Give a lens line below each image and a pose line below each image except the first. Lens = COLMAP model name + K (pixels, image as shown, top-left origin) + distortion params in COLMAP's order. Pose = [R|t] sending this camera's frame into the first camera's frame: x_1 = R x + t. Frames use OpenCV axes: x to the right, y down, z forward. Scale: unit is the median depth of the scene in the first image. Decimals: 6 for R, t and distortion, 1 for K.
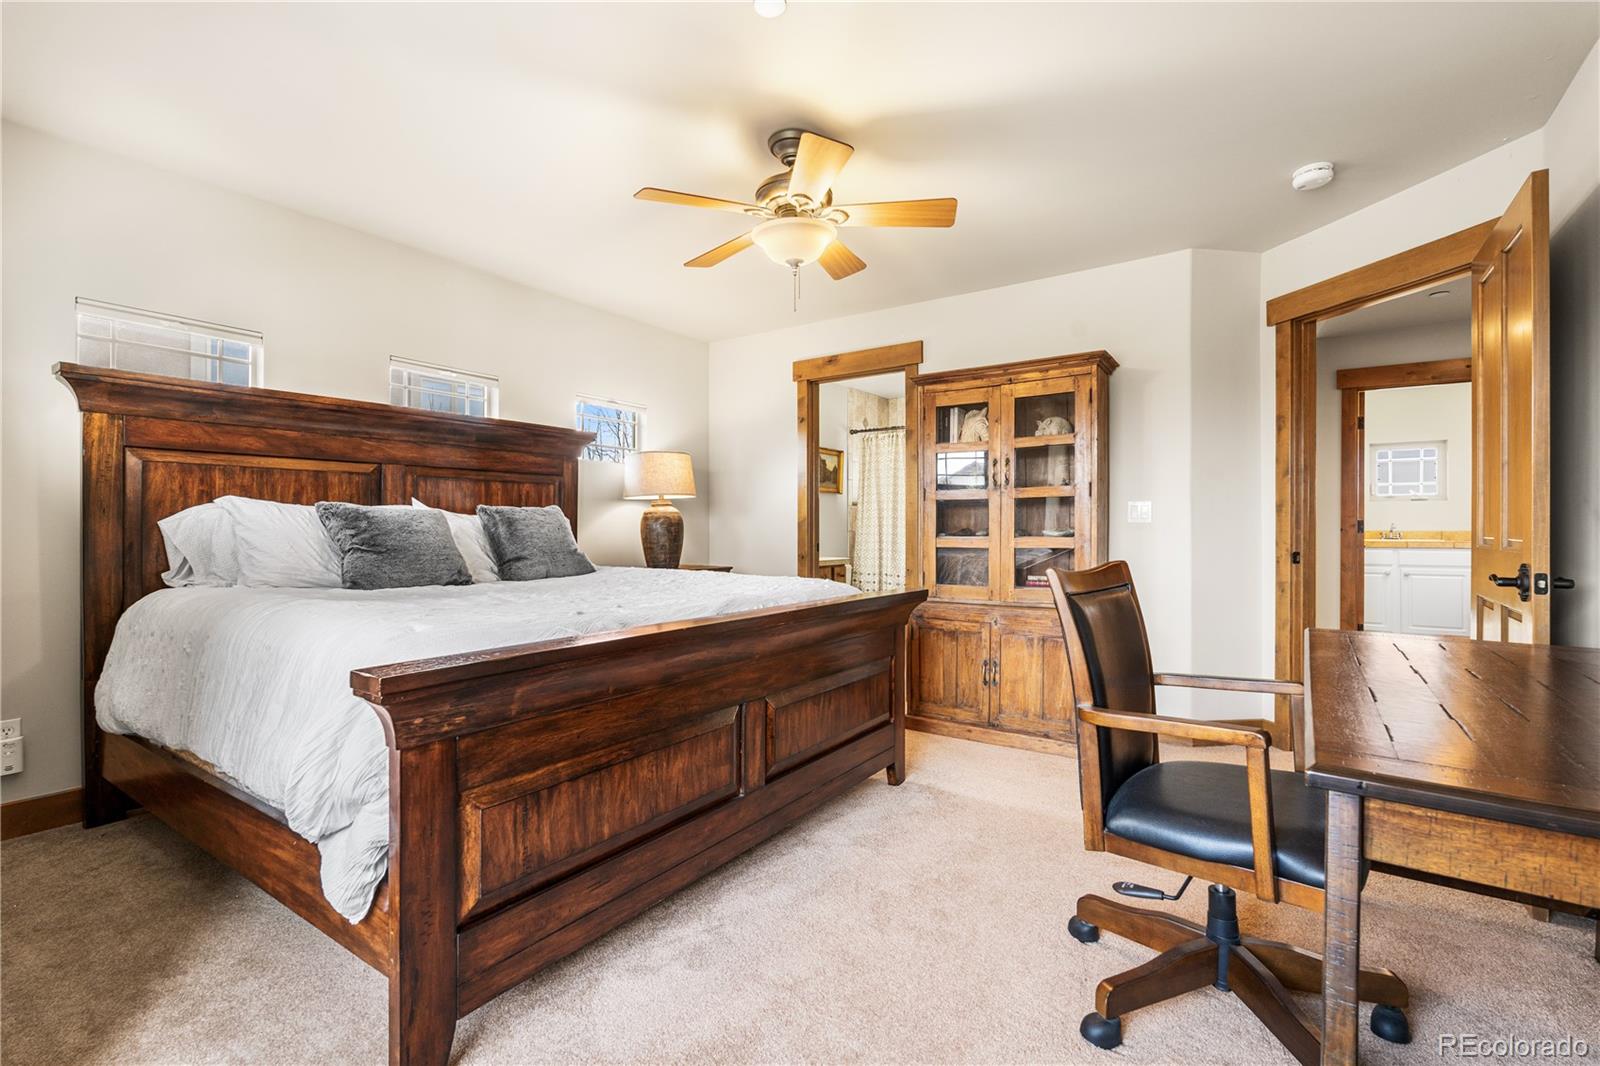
lens RADIAL K [[710.8, 0, 801.0], [0, 710.8, 531.3], [0, 0, 1]] dist [-0.003661, -0.000101]
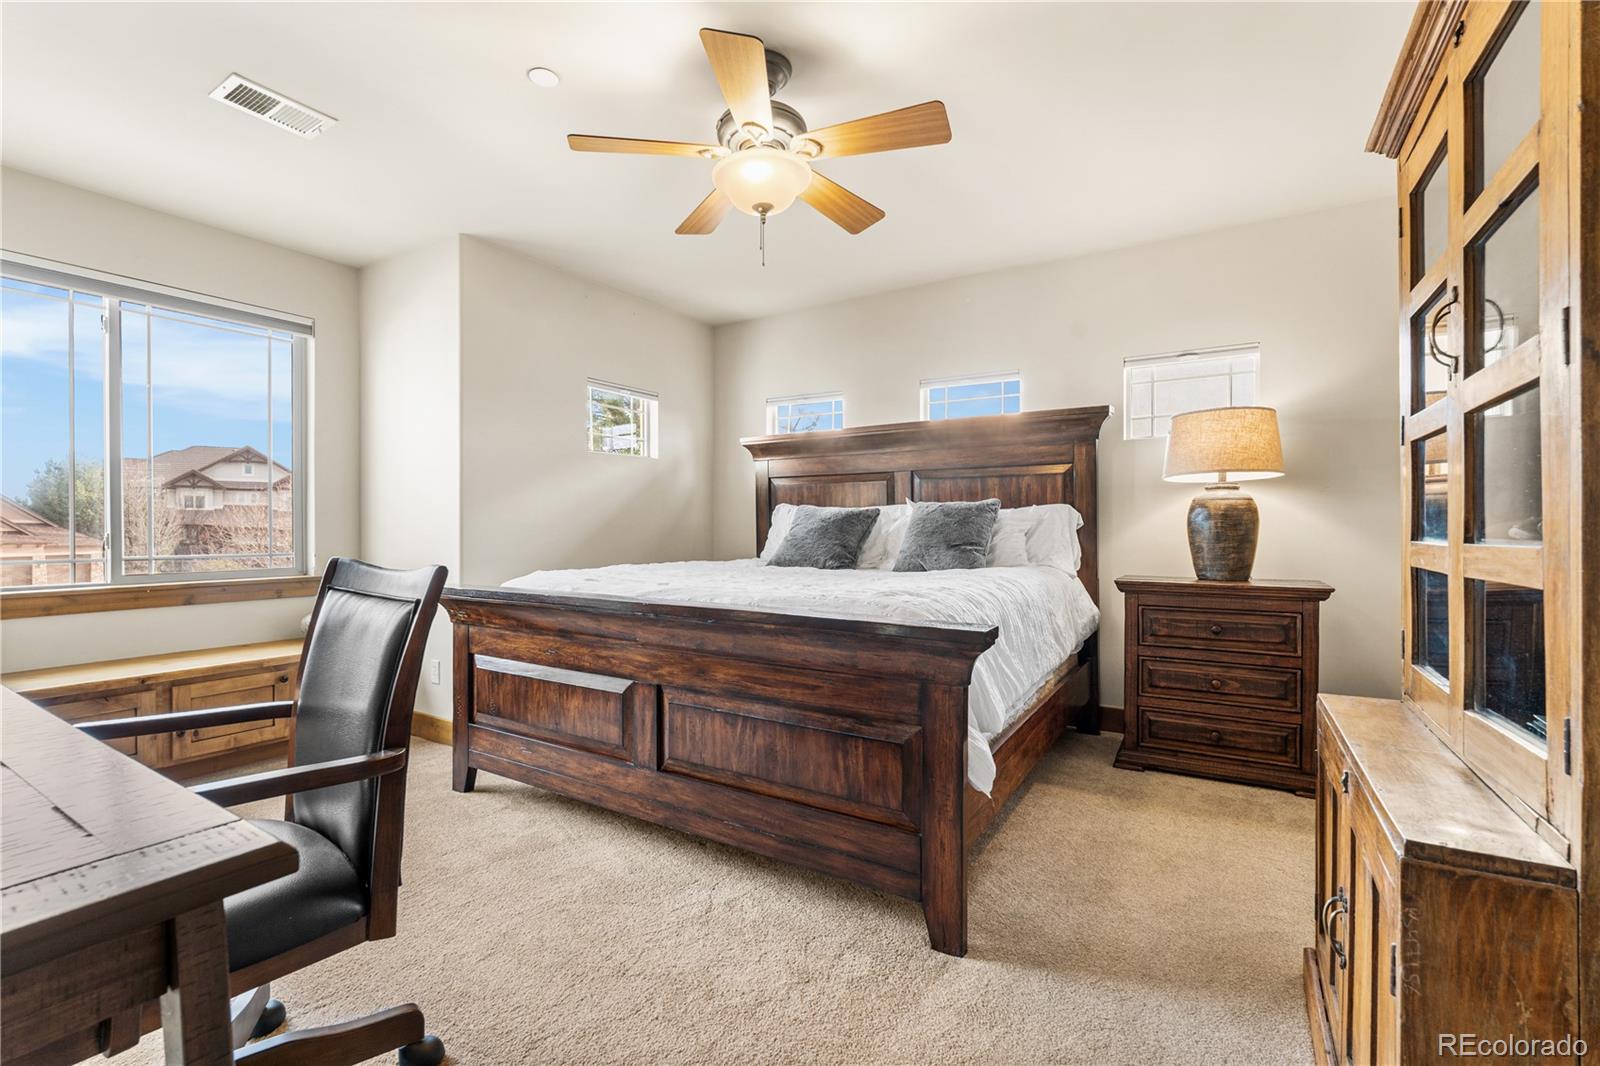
lens RADIAL K [[710.8, 0, 796.4], [0, 710.8, 526.2], [0, 0, 1]] dist [-0.003661, -0.000101]
pose [[0.060441, 0.006628, -0.998150, 0.953120], [-0.007441, 0.999953, 0.006189, -0.006494], [0.998144, 0.007053, 0.060488, 1.093278]]
